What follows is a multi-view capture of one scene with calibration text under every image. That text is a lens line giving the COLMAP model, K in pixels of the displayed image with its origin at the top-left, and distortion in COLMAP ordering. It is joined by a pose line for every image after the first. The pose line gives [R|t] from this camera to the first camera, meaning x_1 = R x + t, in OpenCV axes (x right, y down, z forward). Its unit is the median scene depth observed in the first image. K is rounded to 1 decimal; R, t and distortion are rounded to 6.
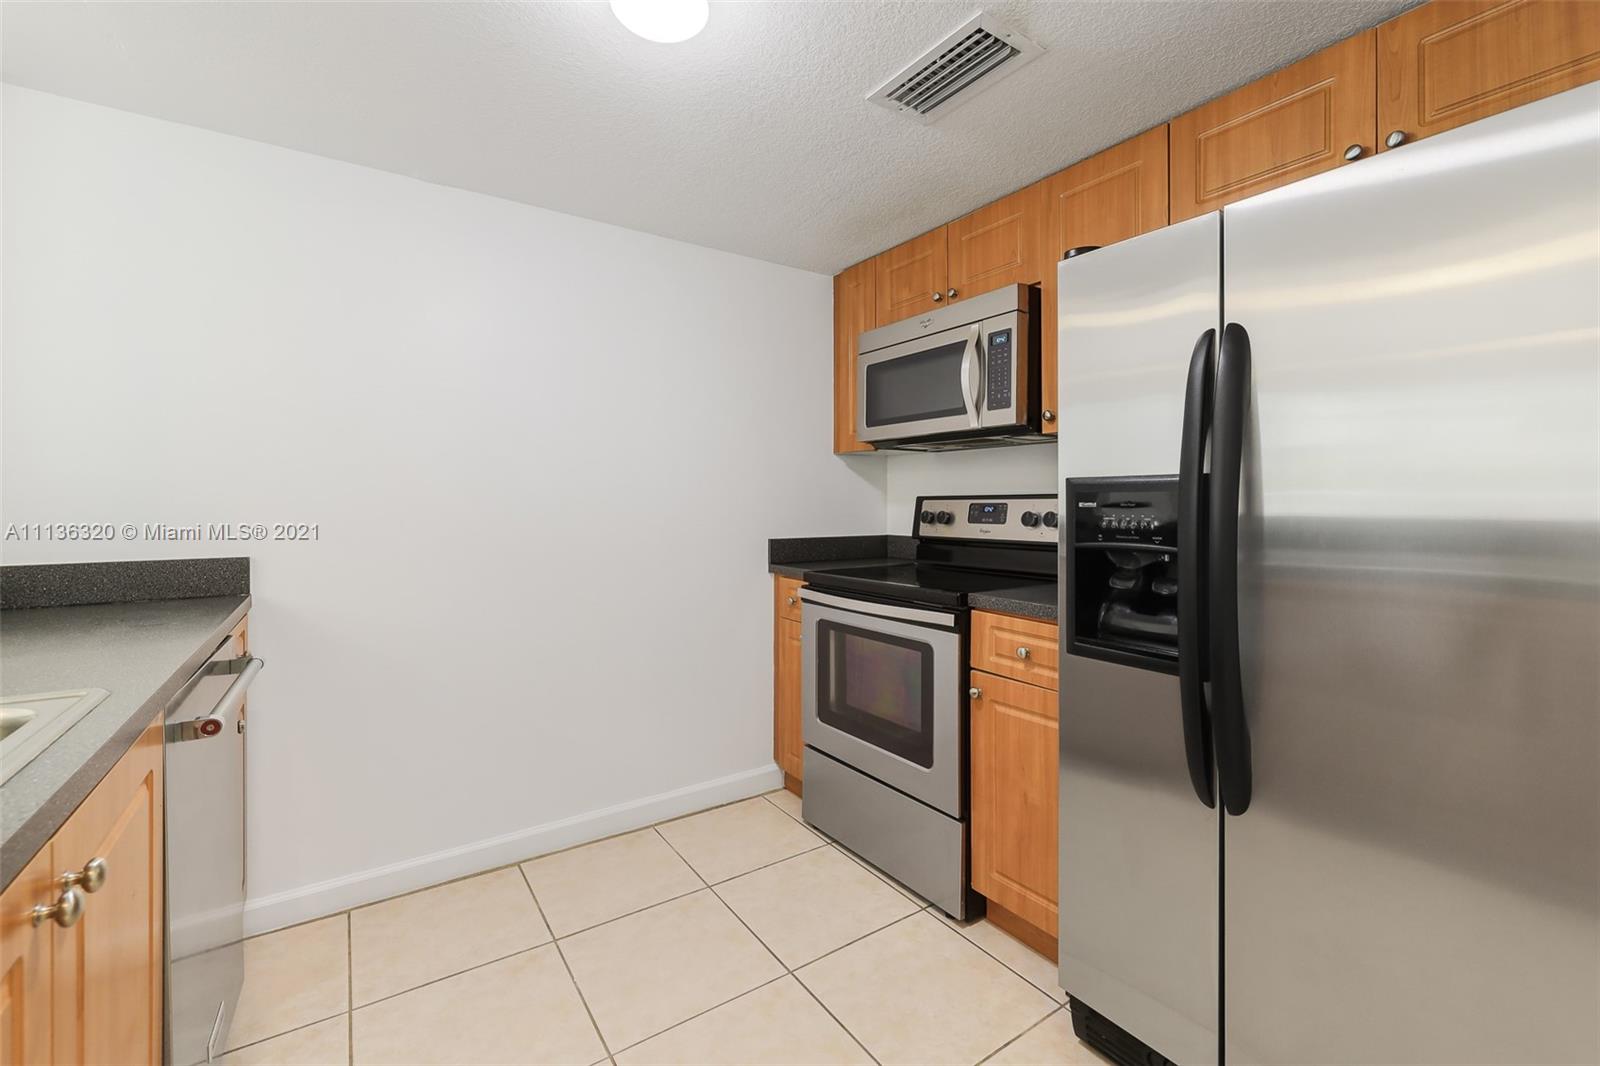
lens RADIAL K [[686.4, 0, 803.6], [0, 686.4, 501.9], [0, 0, 1]] dist [-0.000619, 0.000326]
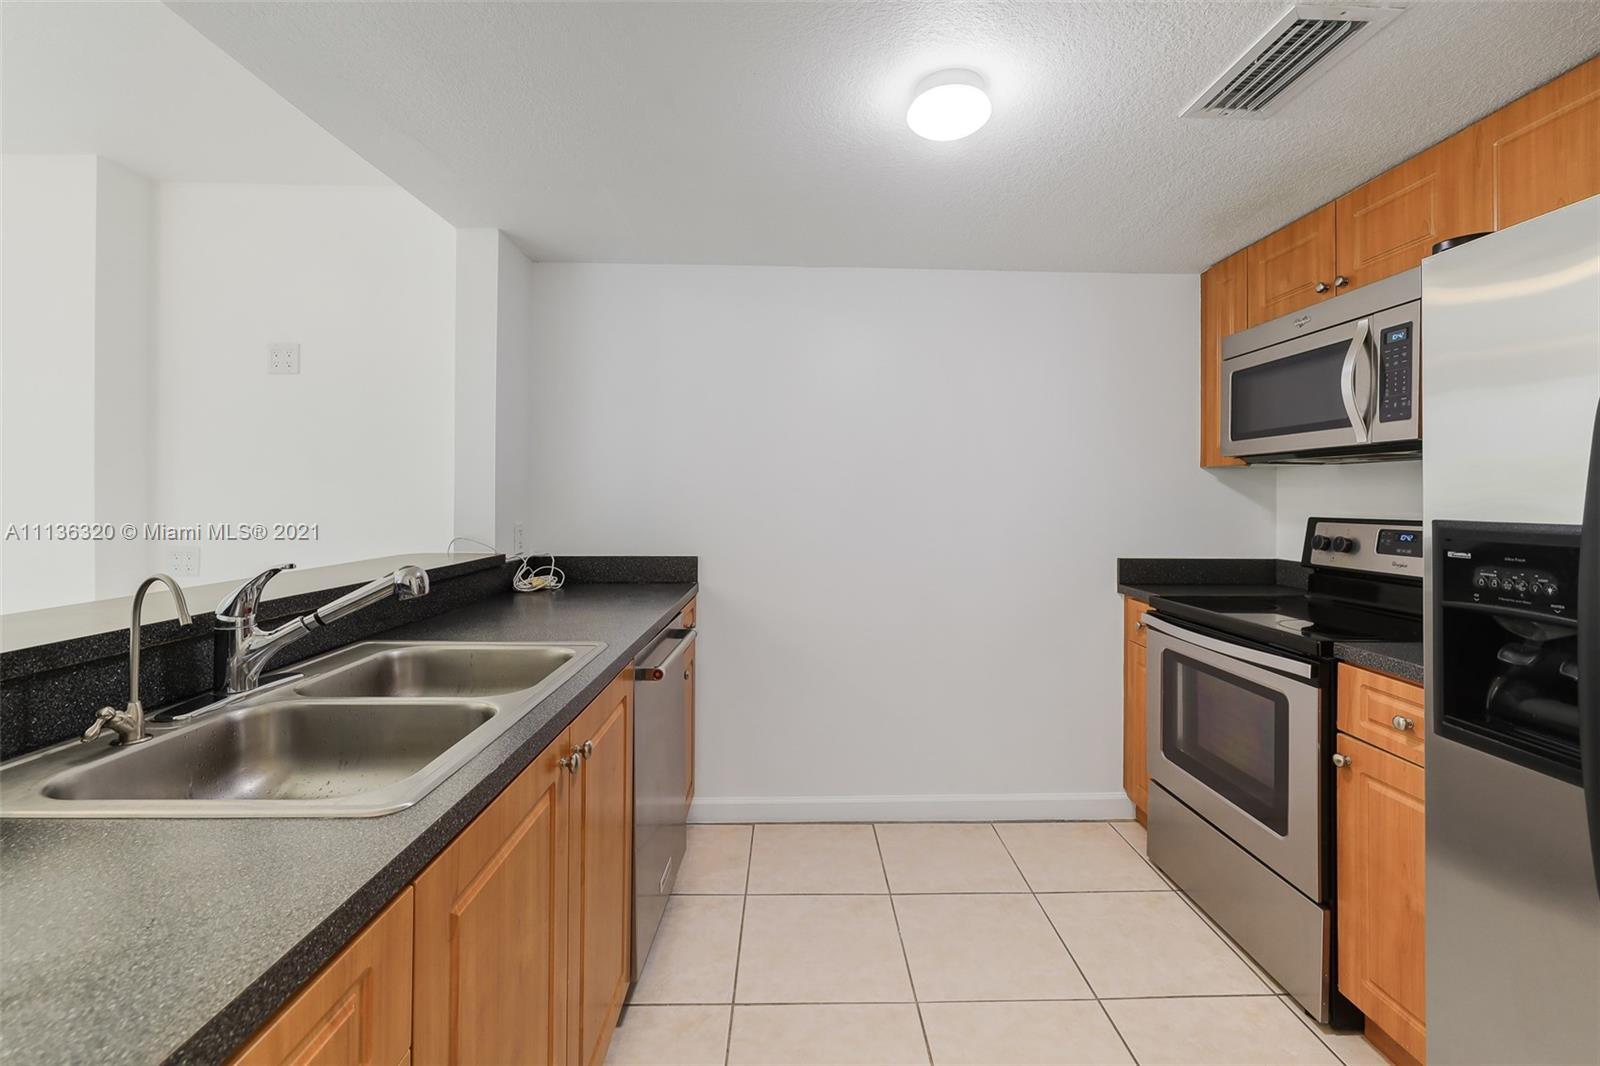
lens RADIAL K [[683.4, 0, 807.8], [0, 683.4, 491.5], [0, 0, 1]] dist [0.001177, 0.000679]
pose [[0.842122, 0.001924, -0.539284, 0.139776], [-0.006679, 0.999954, -0.006862, -0.042072], [0.539246, 0.009381, 0.842096, -0.069369]]
